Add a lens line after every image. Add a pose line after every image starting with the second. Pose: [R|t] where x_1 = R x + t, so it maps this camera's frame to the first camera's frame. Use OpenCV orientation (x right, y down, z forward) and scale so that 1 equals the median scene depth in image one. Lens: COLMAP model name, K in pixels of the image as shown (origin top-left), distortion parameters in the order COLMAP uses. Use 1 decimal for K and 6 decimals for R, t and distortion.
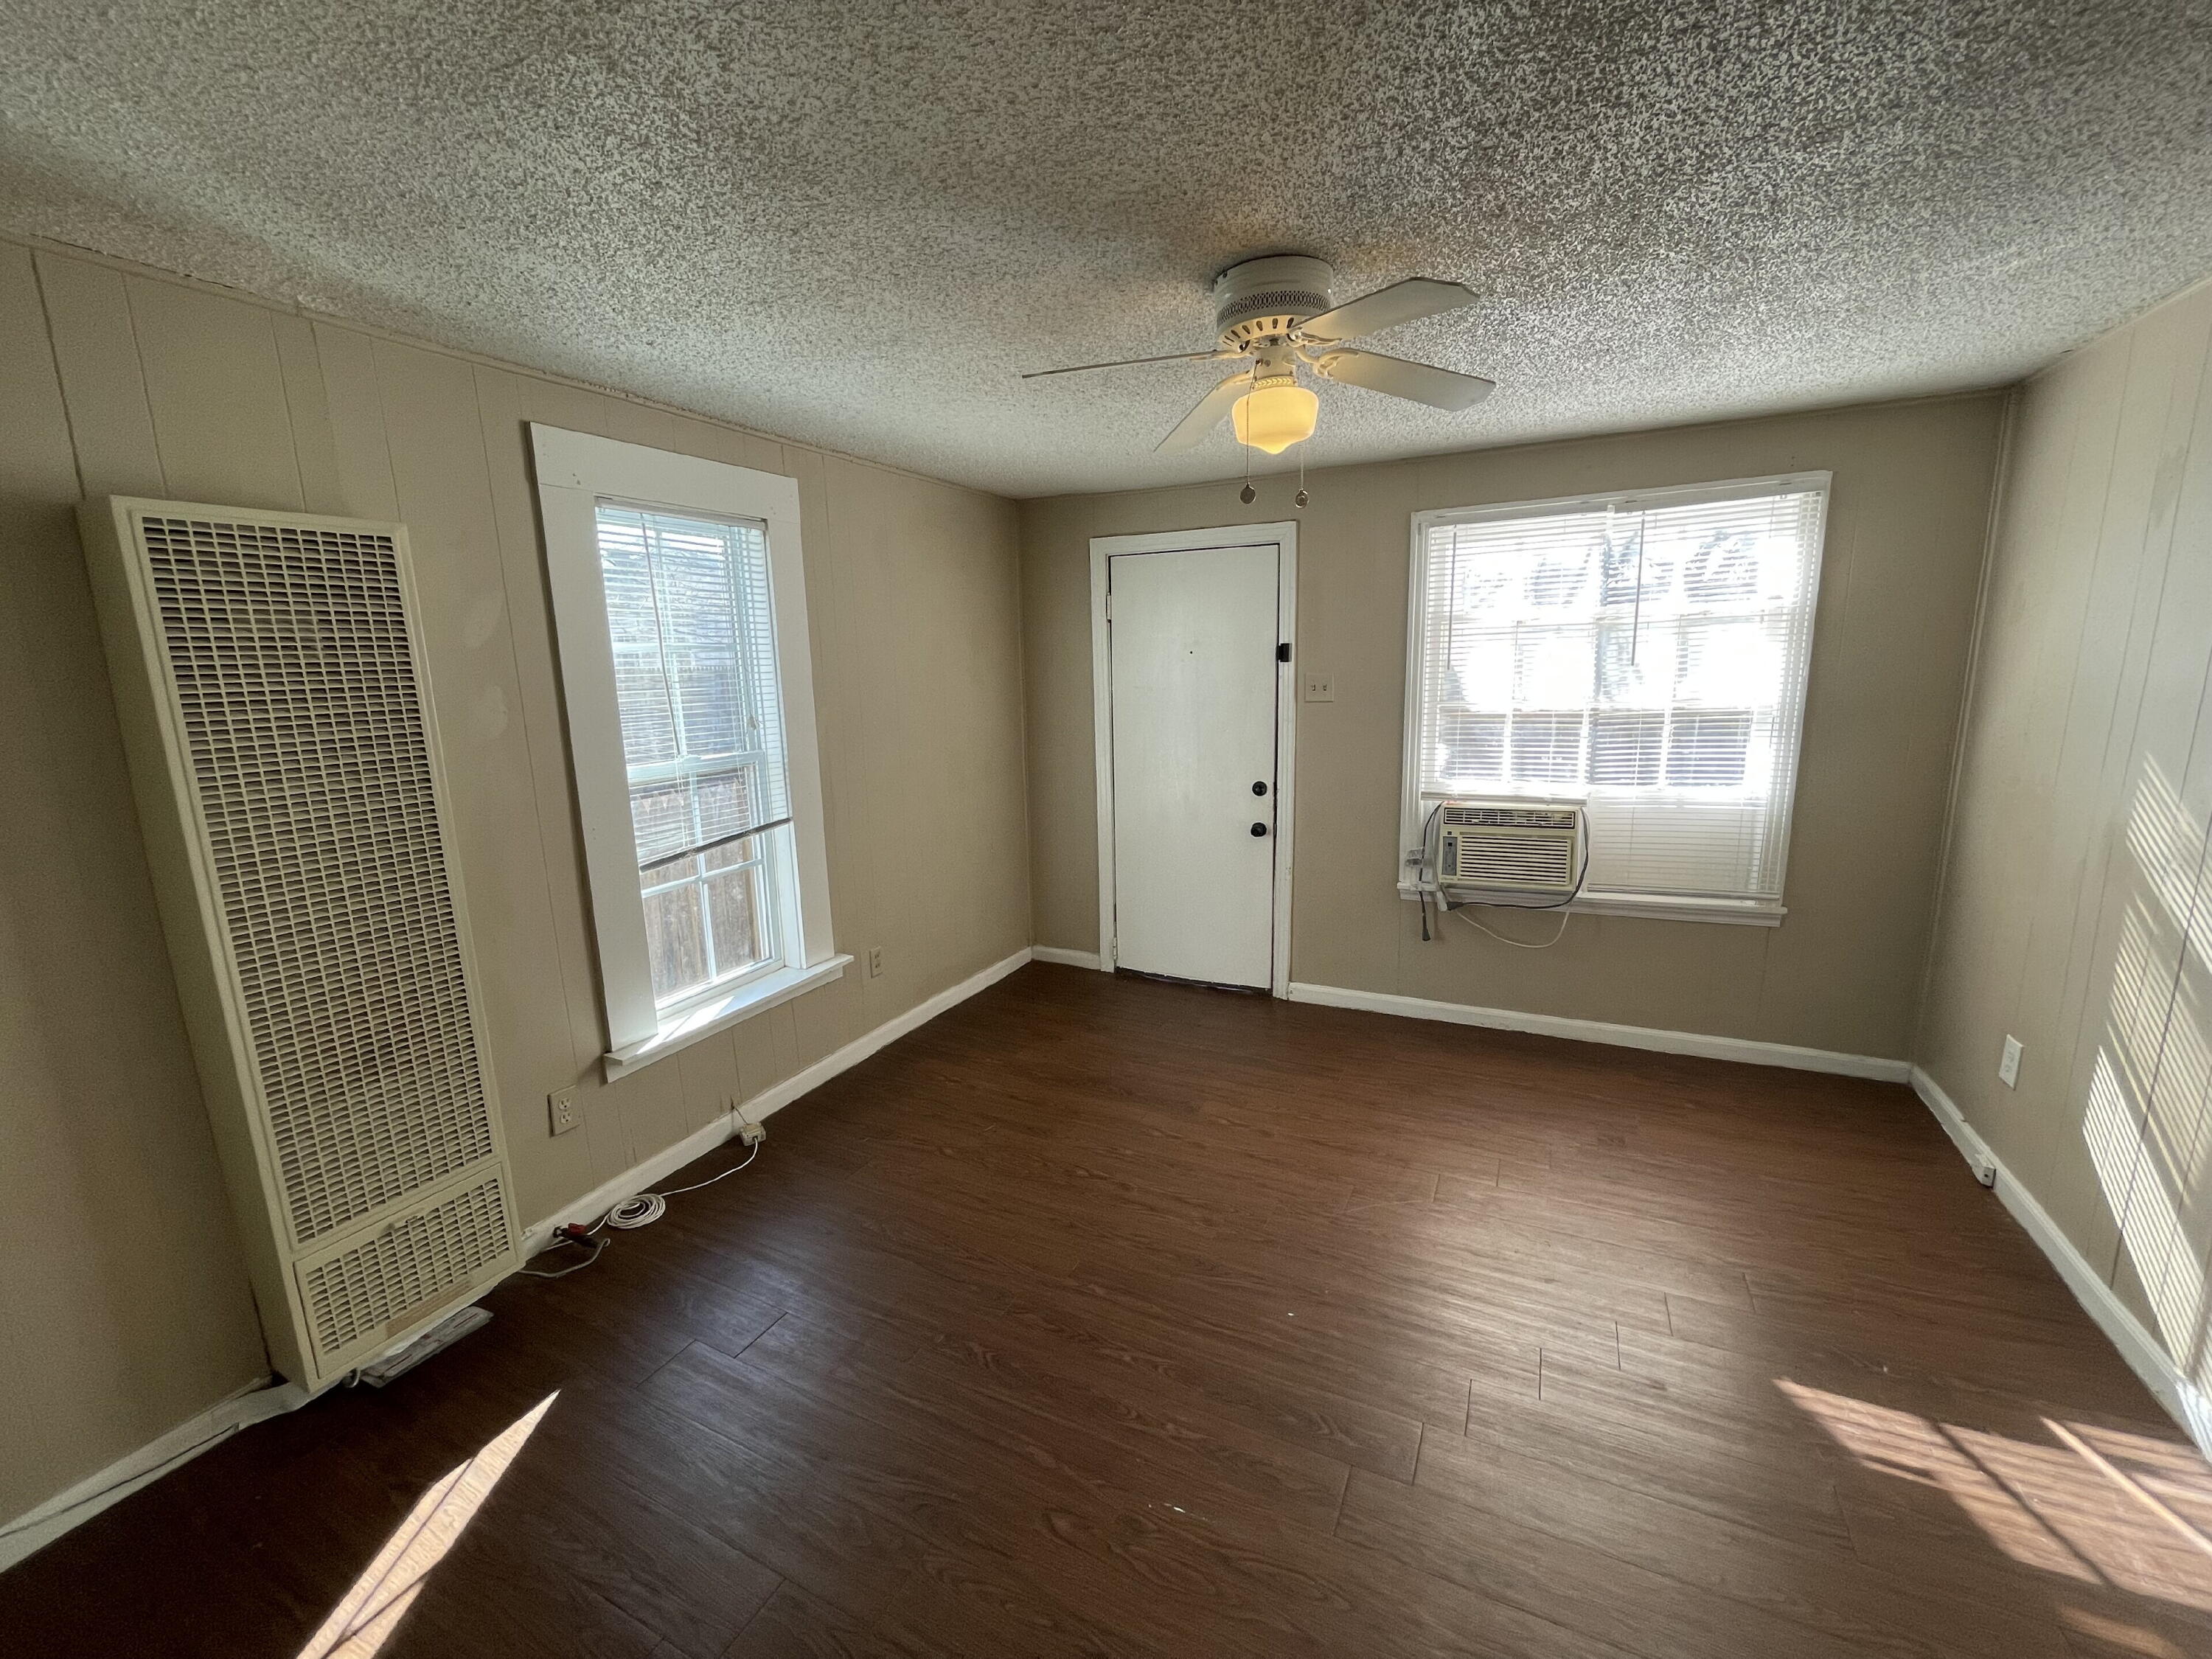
lens RADIAL K [[913.3, 0, 1103.5], [0, 913.3, 823.3], [0, 0, 1]] dist [0.003359, 0.000058]
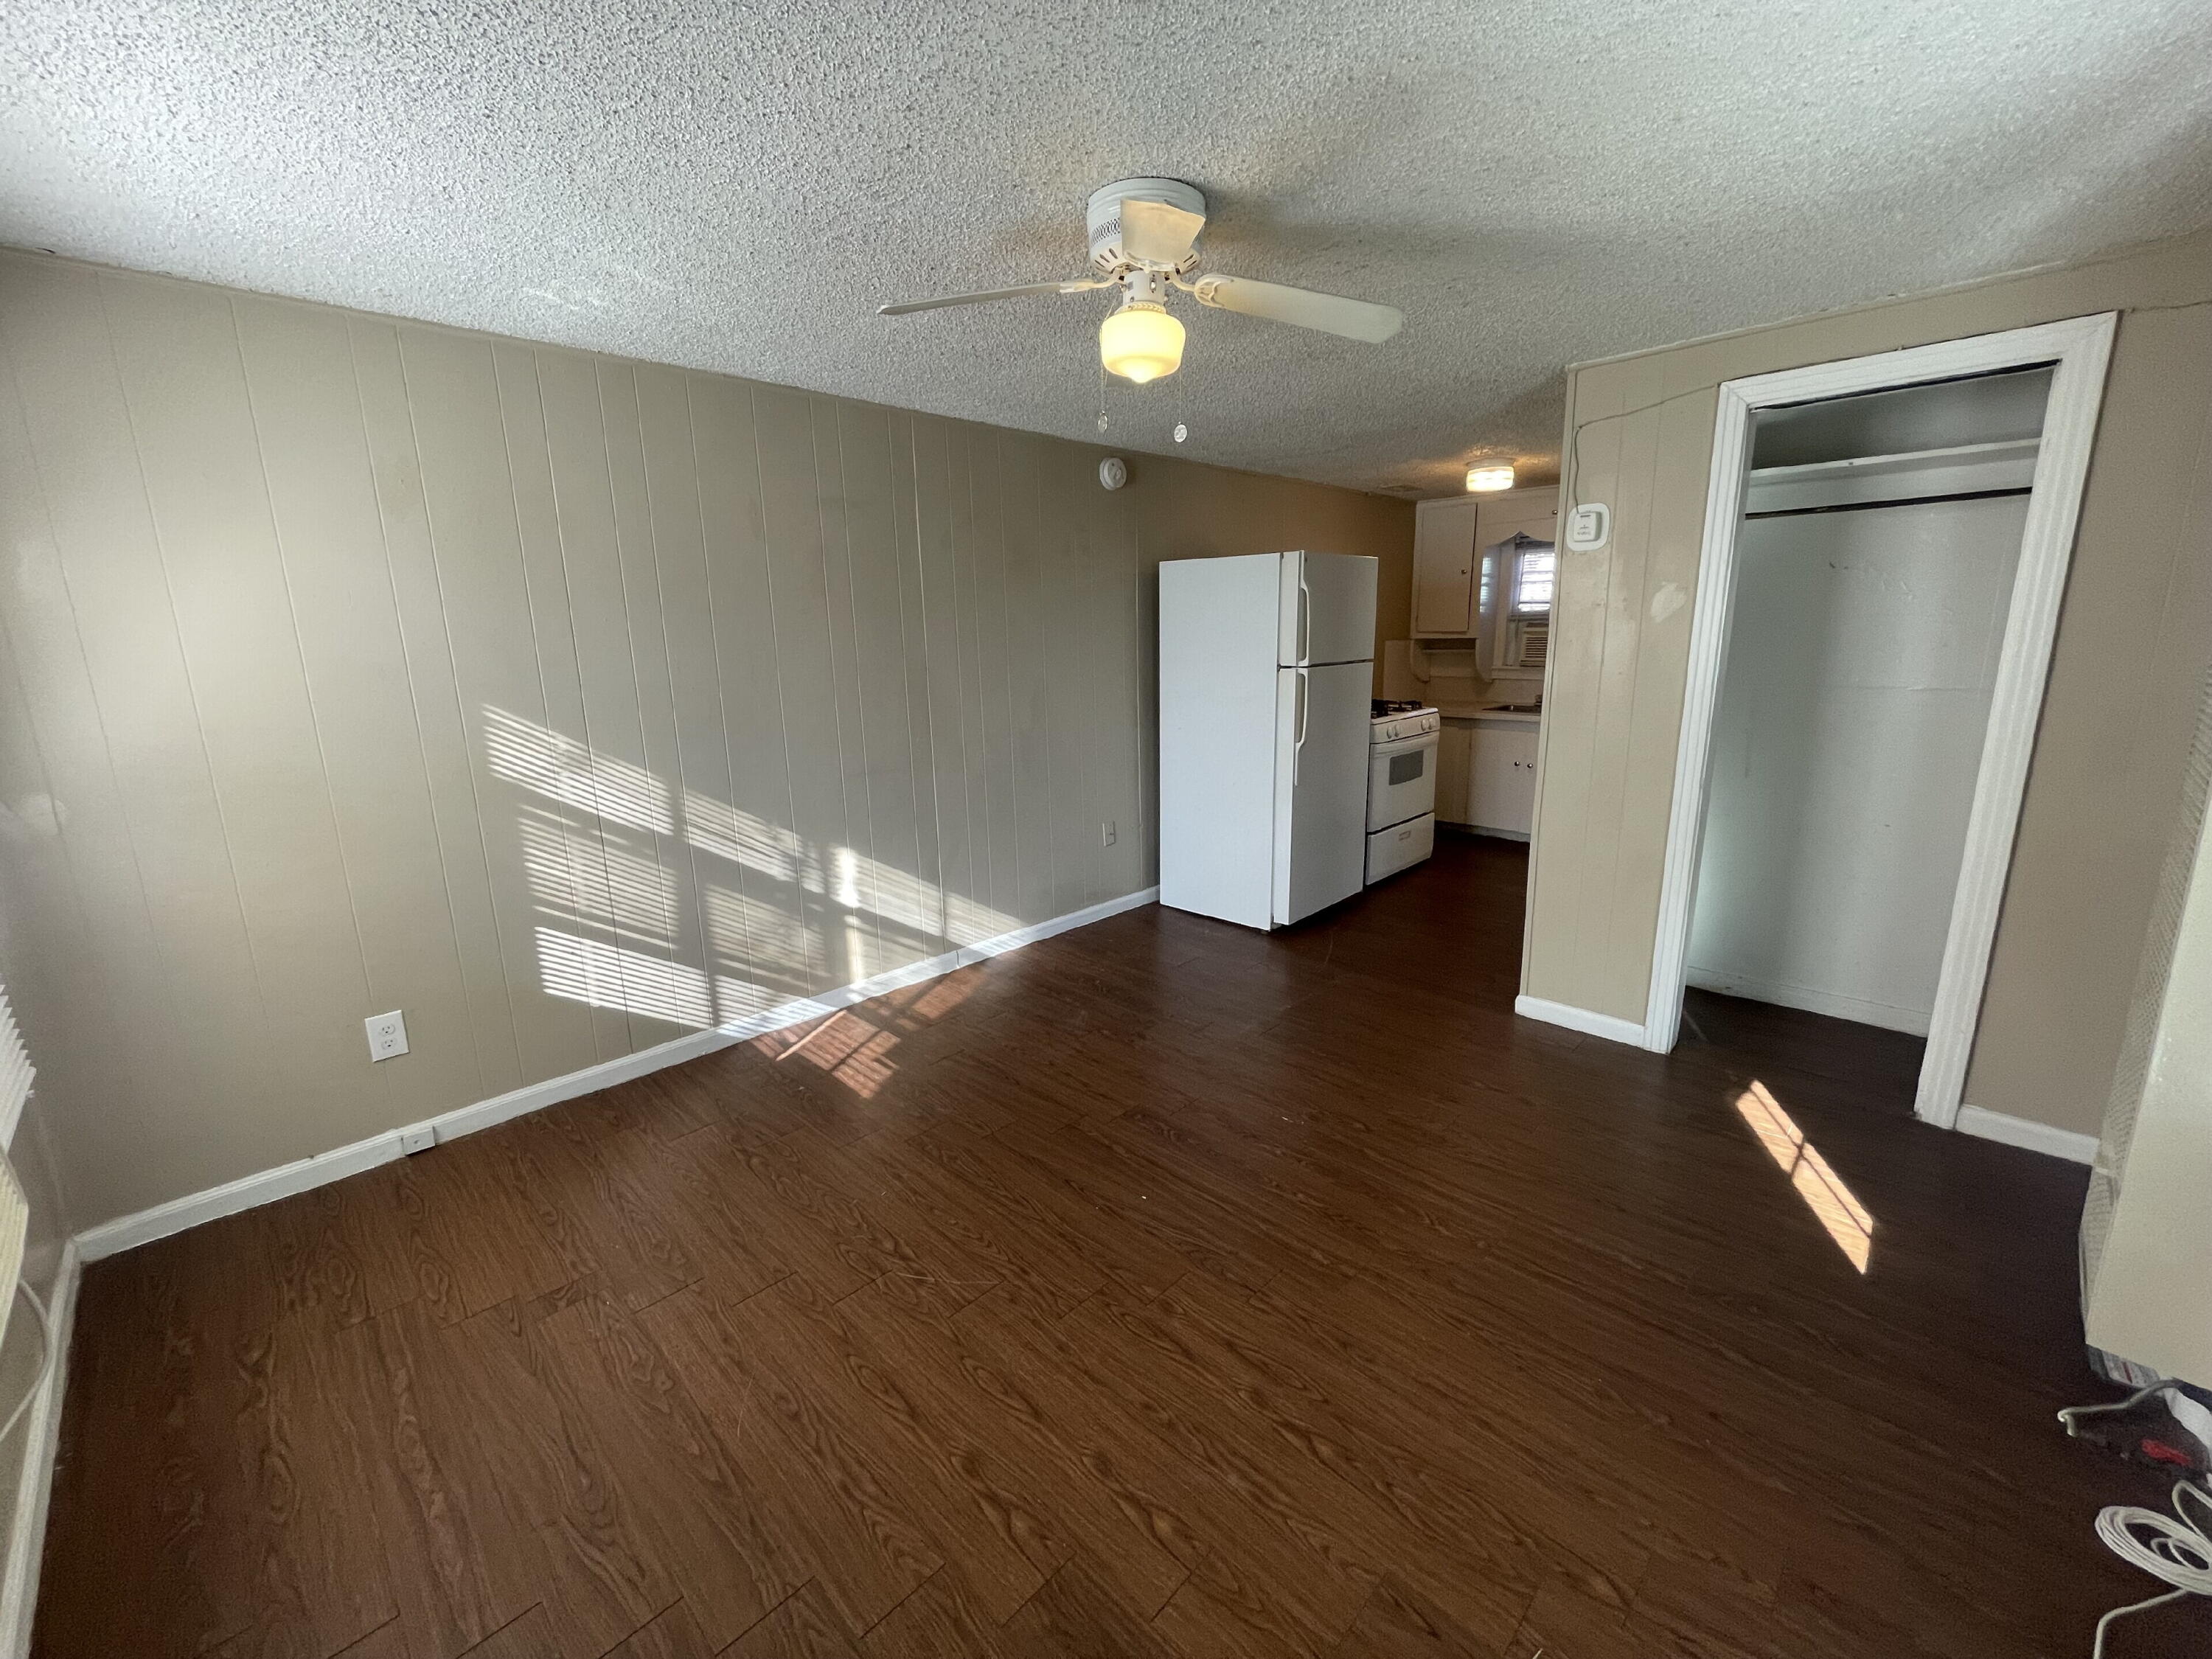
lens RADIAL K [[913.3, 0, 1103.5], [0, 913.3, 823.3], [0, 0, 1]] dist [0.003359, 0.000058]
pose [[-0.947571, -0.029767, 0.318155, -0.102040], [0.094313, 0.925244, 0.367462, -0.345437], [-0.305310, 0.378203, -0.873927, 2.145775]]
